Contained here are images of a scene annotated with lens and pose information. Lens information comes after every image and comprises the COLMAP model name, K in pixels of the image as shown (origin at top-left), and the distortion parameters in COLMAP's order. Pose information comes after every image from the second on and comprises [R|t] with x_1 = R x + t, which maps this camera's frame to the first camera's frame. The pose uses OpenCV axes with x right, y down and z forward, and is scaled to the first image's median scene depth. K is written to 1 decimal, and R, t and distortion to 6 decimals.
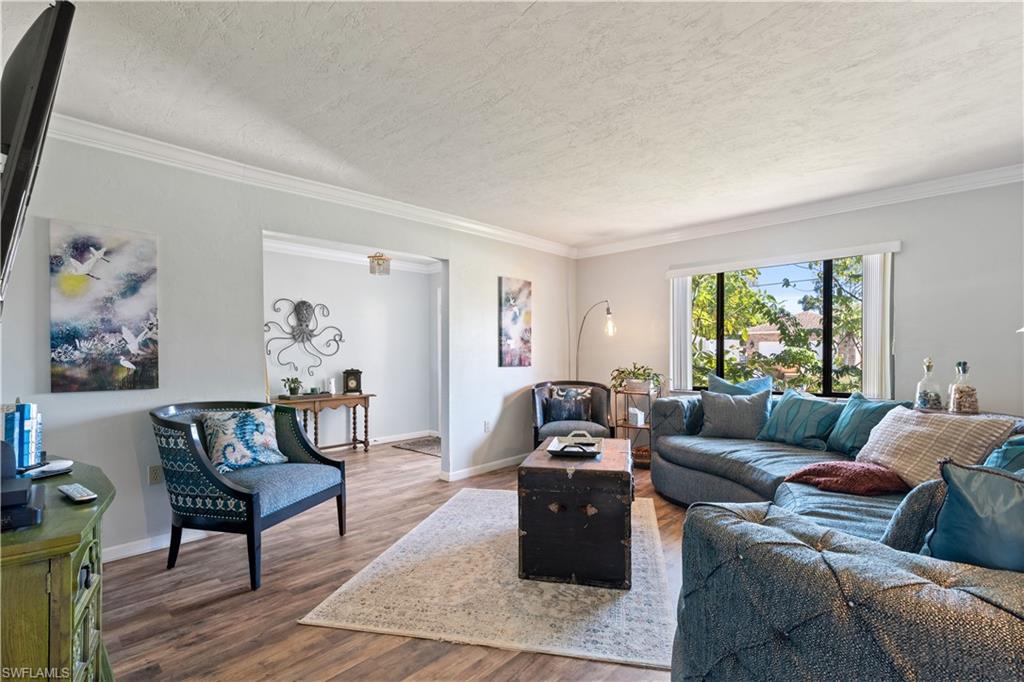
lens RADIAL K [[472.3, 0, 511.2], [0, 472.3, 350.9], [0, 0, 1]] dist [0.000918, -0.000483]
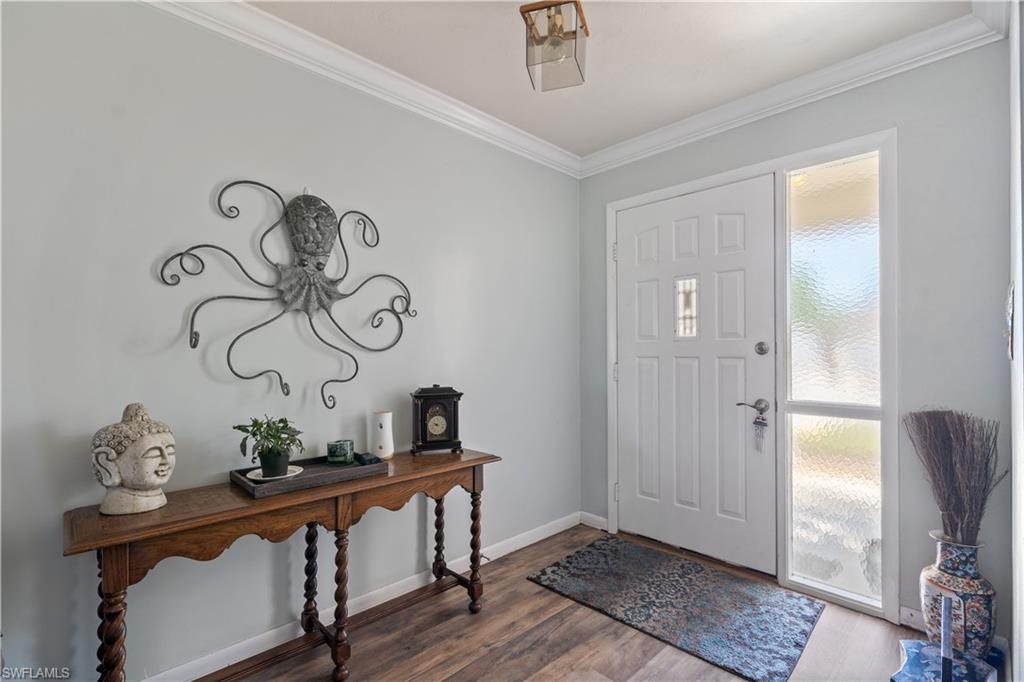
lens RADIAL K [[472.3, 0, 512.6], [0, 472.3, 344.6], [0, 0, 1]] dist [0.000918, -0.000483]
pose [[0.998296, 0.009325, -0.057606, -0.263015], [-0.009335, 0.999956, 0.000096, 0.003914], [0.057604, 0.000442, 0.998339, 0.645684]]
